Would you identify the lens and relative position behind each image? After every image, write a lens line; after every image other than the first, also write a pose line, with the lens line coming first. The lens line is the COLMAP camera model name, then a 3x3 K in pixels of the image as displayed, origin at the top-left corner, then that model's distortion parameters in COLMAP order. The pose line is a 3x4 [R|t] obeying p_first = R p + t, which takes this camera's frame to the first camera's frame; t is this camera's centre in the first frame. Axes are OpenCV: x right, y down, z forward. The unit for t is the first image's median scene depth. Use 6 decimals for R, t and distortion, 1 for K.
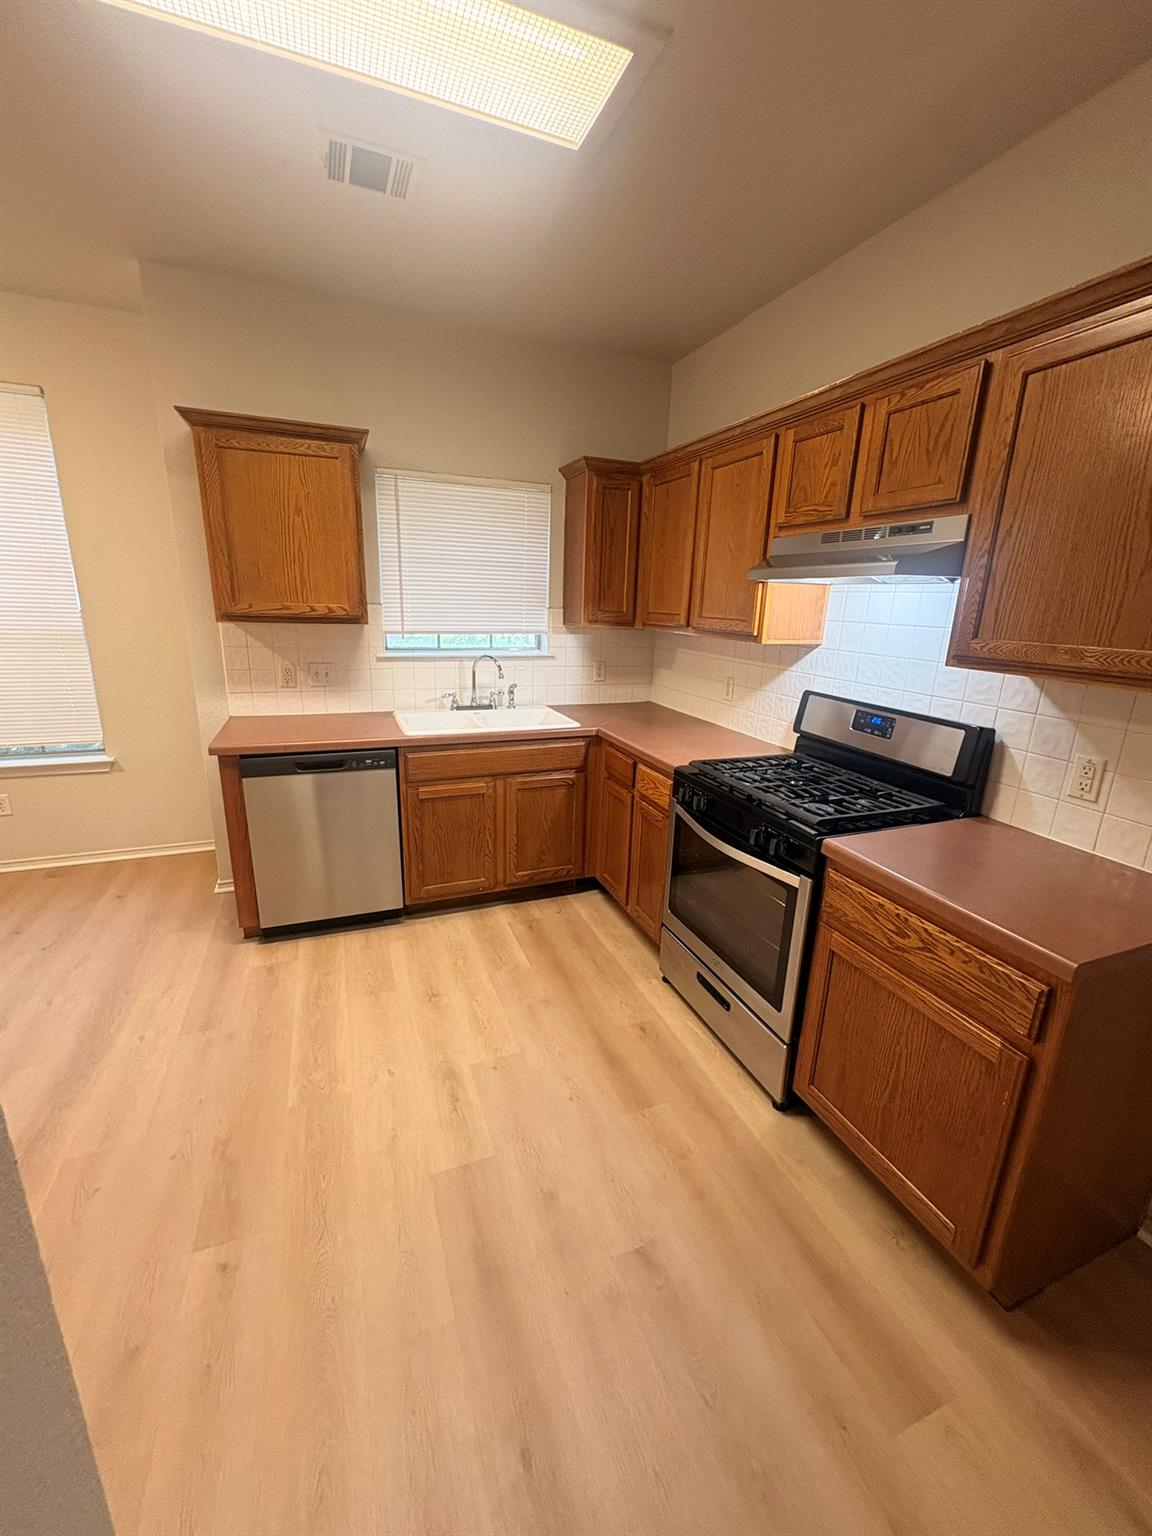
lens RADIAL K [[614.3, 0, 577.3], [0, 614.3, 766.5], [0, 0, 1]] dist [0.001705, -0.000285]
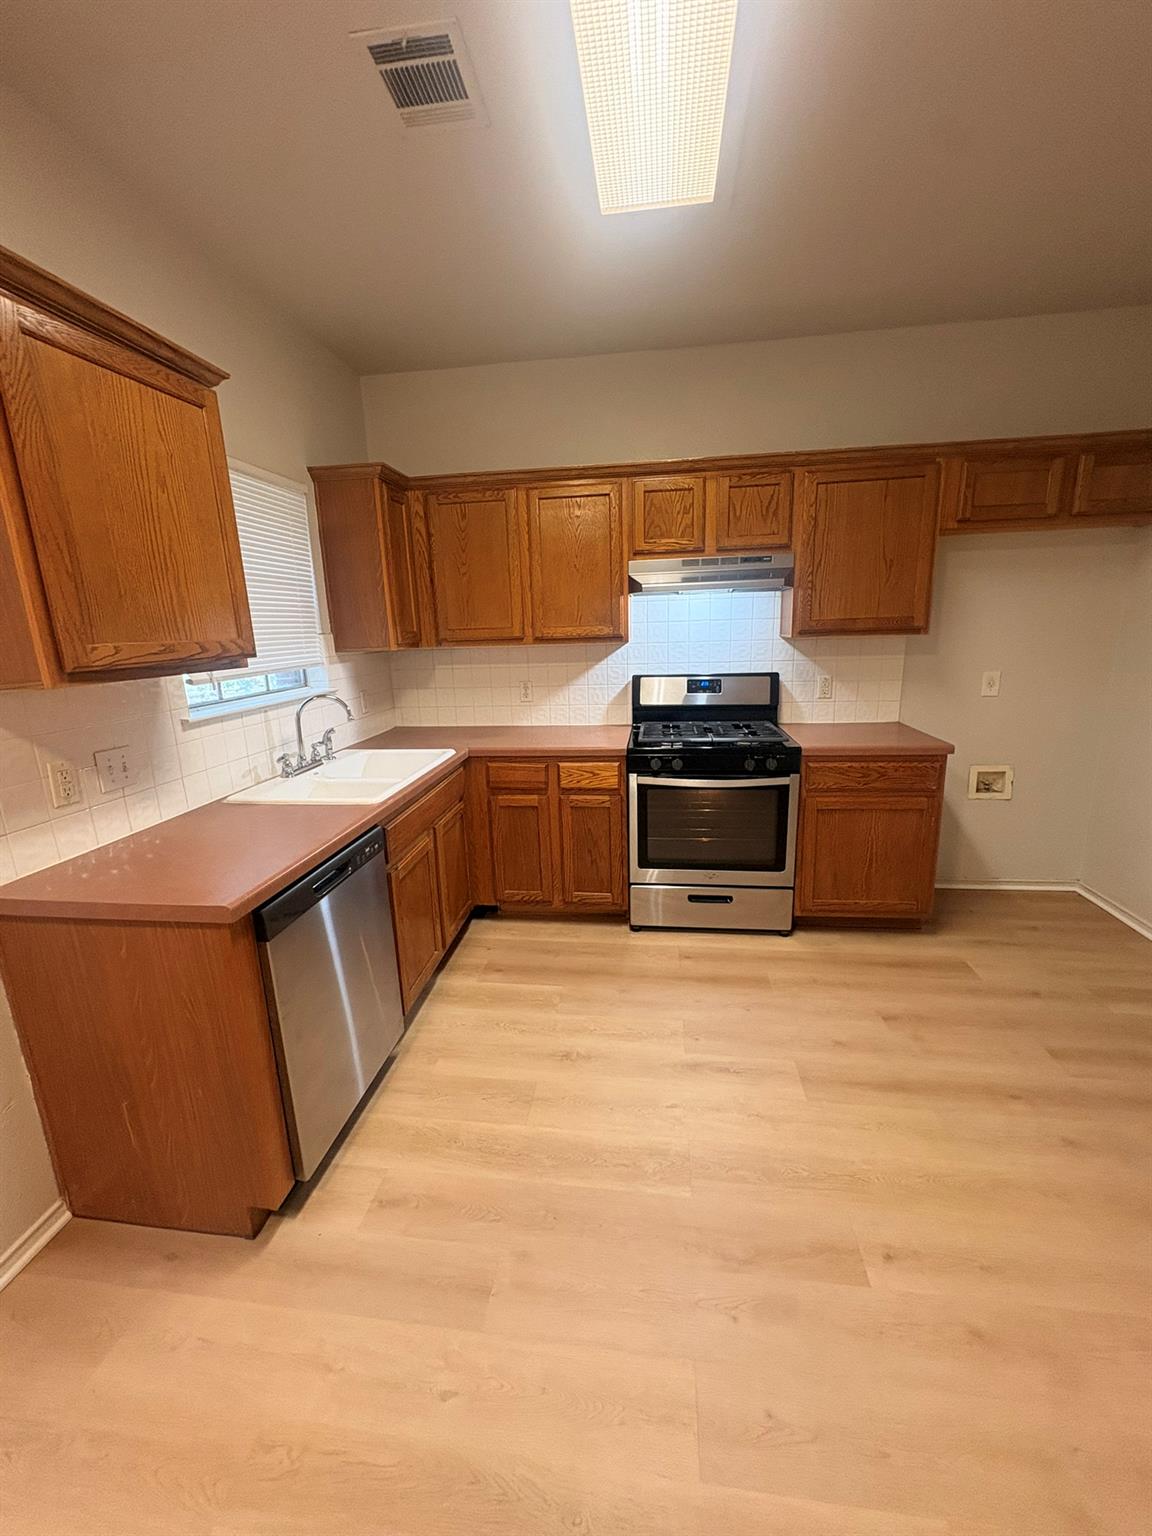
lens RADIAL K [[614.3, 0, 576.2], [0, 614.3, 766.4], [0, 0, 1]] dist [0.001705, -0.000285]
pose [[0.484589, -0.242197, 0.840544, -0.855105], [0.276111, 0.954131, 0.115743, -0.124378], [-0.830022, 0.175996, 0.529235, 0.433417]]
